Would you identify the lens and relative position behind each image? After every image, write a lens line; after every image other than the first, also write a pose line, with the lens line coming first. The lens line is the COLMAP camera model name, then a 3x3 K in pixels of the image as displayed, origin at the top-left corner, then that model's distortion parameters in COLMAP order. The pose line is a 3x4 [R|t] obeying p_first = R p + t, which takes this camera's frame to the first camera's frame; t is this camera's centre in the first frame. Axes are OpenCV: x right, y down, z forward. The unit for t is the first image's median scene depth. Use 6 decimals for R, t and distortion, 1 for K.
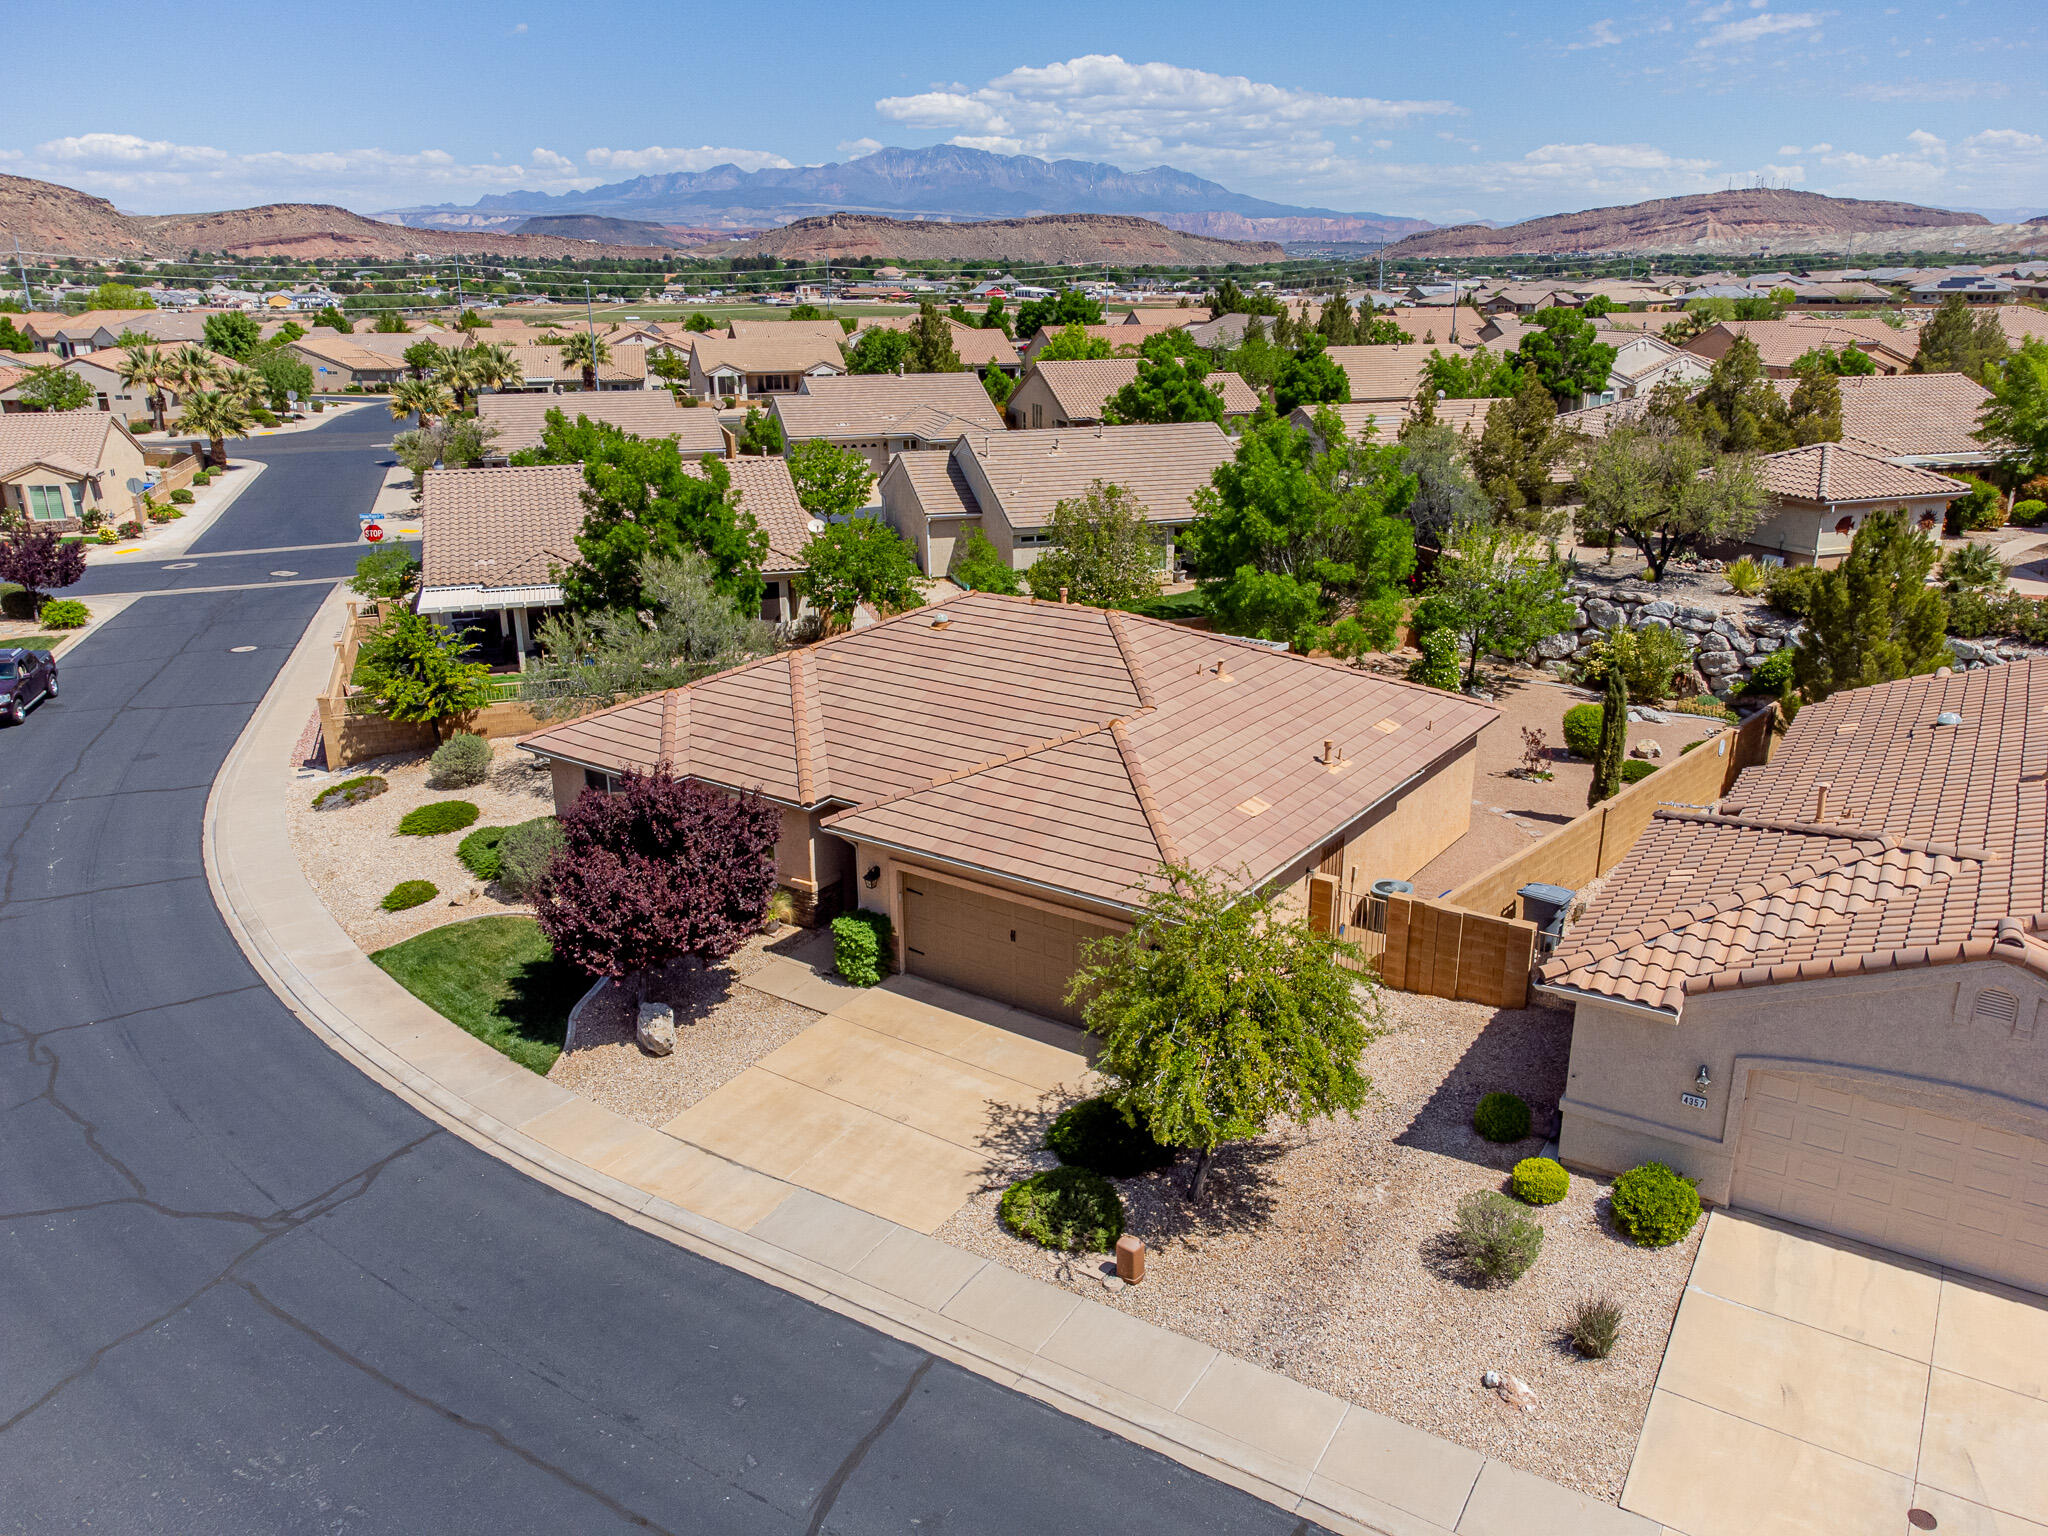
lens RADIAL K [[1520.0, 0, 1039.4], [0, 1520.0, 768.5], [0, 0, 1]] dist [0.024244, -0.000717]
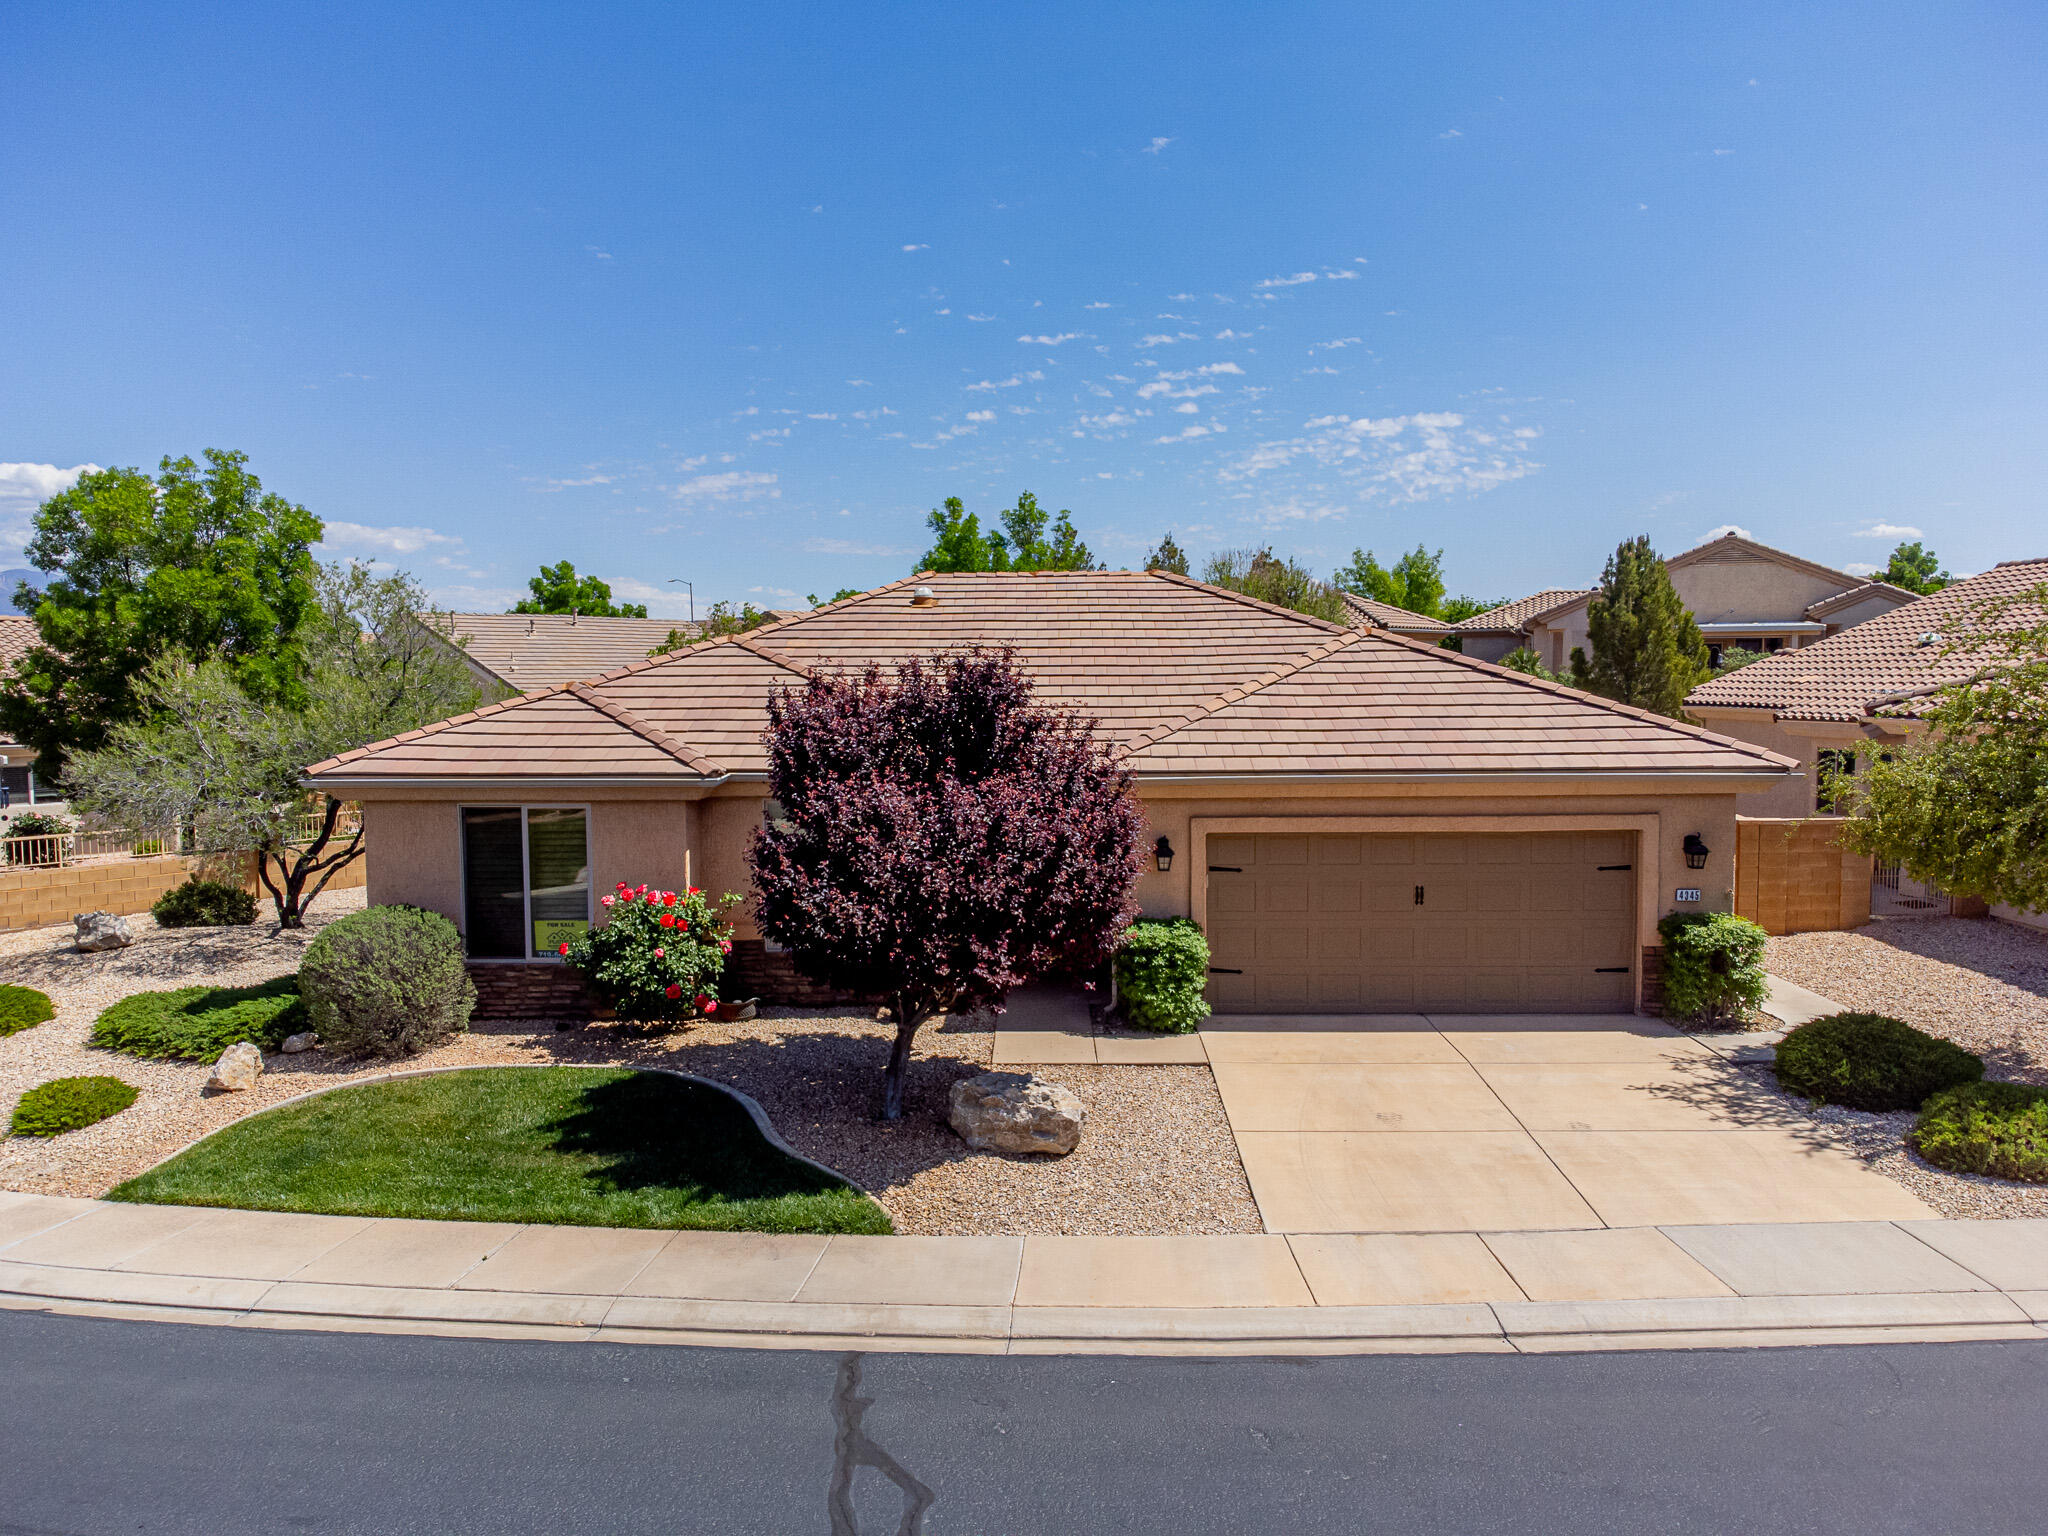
lens RADIAL K [[1522.5, 0, 1028.5], [0, 1522.5, 681.1], [0, 0, 1]] dist [0.020917, -0.003212]
pose [[0.831233, -0.007256, 0.555877, -0.506904], [0.178217, 0.950619, -0.254089, 0.154493], [-0.526584, 0.310274, 0.791479, 0.515321]]
